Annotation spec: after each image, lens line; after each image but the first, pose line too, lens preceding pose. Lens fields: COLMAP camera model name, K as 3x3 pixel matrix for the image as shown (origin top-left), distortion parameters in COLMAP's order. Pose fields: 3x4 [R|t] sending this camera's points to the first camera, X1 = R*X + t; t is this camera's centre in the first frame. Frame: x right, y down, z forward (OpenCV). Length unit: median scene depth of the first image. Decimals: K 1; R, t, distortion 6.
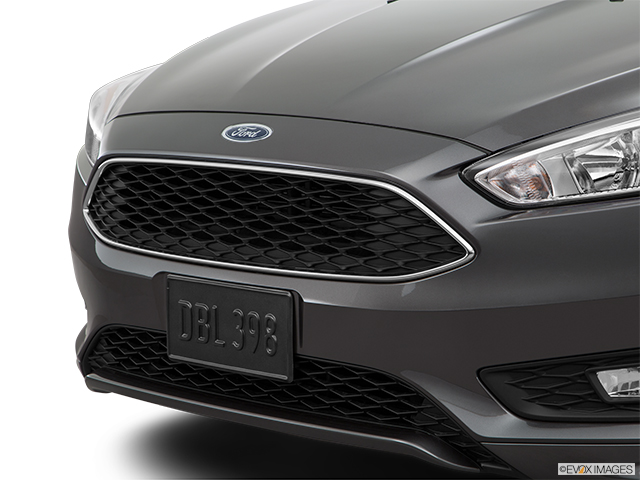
lens RADIAL K [[1901.5, 0, 316.1], [0, 1901.5, 239.0], [0, 0, 1]] dist [0.410285, 0.000000]
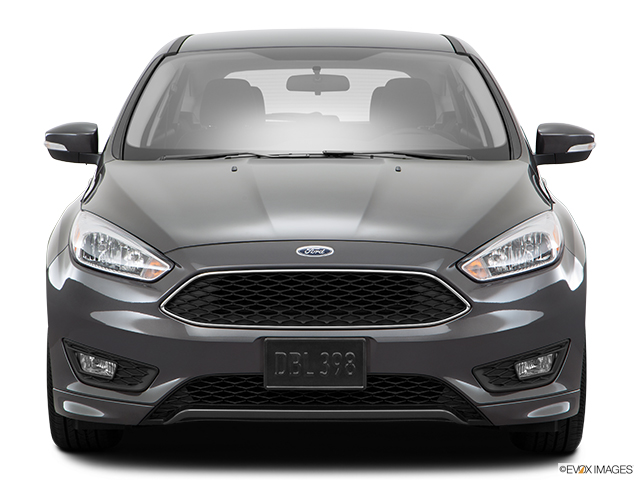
lens RADIAL K [[1901.5, 0, 318.7], [0, 1901.5, 237.3], [0, 0, 1]] dist [0.410285, 0.000000]
pose [[0.741547, -0.039798, 0.669720, -1.234148], [0.086252, 0.995610, -0.036338, -0.005139], [-0.665334, 0.084711, 0.741724, -0.303177]]
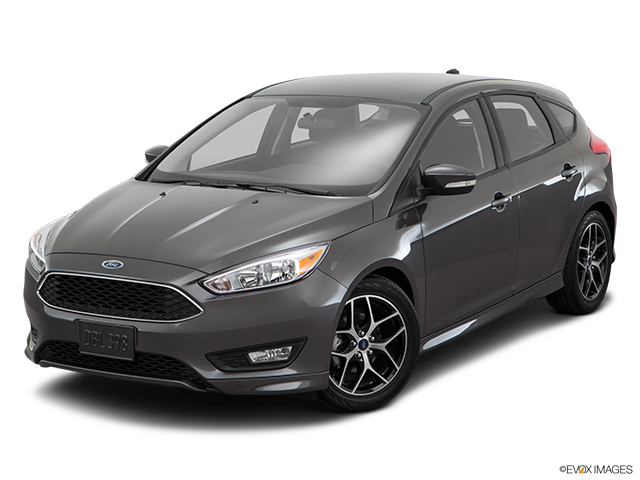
lens RADIAL K [[1460.5, 0, 323.8], [0, 1460.5, 240.5], [0, 0, 1]] dist [0.387817, 0.000000]
pose [[0.981934, -0.020935, 0.188064, -0.133165], [0.017987, 0.999687, 0.017372, -0.120772], [-0.188369, -0.013675, 0.982003, -1.031264]]
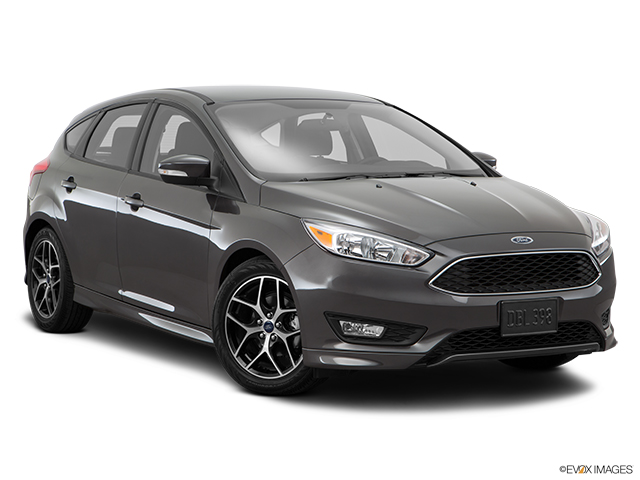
lens RADIAL K [[1460.5, 0, 317.0], [0, 1460.5, 239.8], [0, 0, 1]] dist [0.387817, 0.000000]
pose [[0.291628, -0.058755, 0.954726, -2.038536], [0.131205, 0.991135, 0.020918, -0.136386], [-0.947491, 0.119164, 0.296751, 0.697682]]
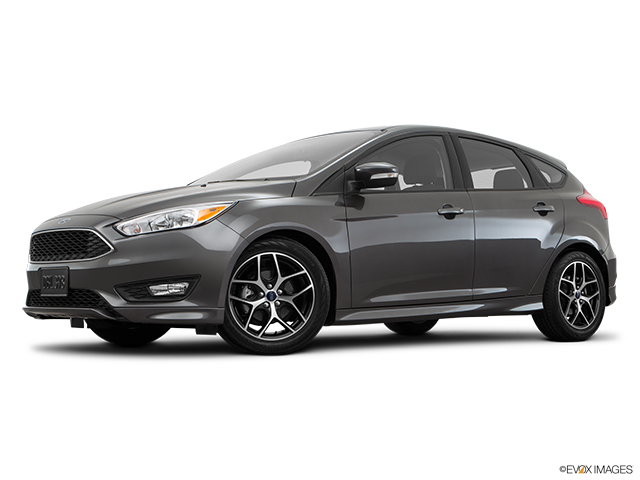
lens RADIAL K [[999.2, 0, 315.9], [0, 999.2, 240.1], [0, 0, 1]] dist [0.157821, 0.000000]
pose [[0.993720, -0.000699, -0.111893, 0.581652], [-0.020115, 0.982574, -0.184780, 0.284008], [0.110072, 0.185870, 0.976389, -0.596989]]
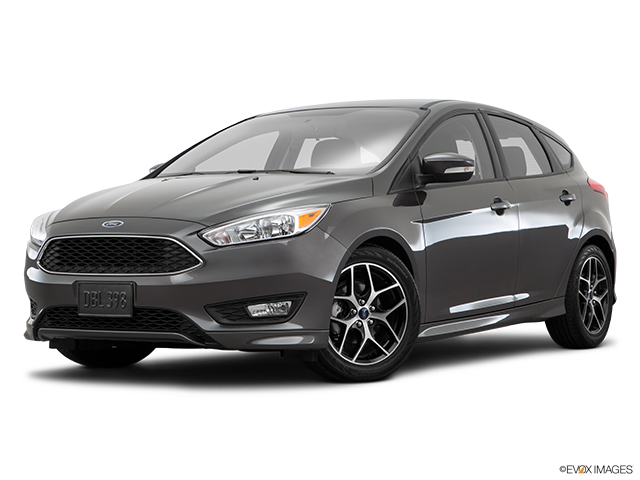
lens RADIAL K [[1442.2, 0, 323.9], [0, 1442.2, 242.9], [0, 0, 1]] dist [0.353746, 0.000000]
pose [[0.982615, 0.005141, 0.185586, -0.123766], [0.020090, 0.990802, -0.133817, 0.245134], [-0.184567, 0.135219, 0.973474, -0.988129]]
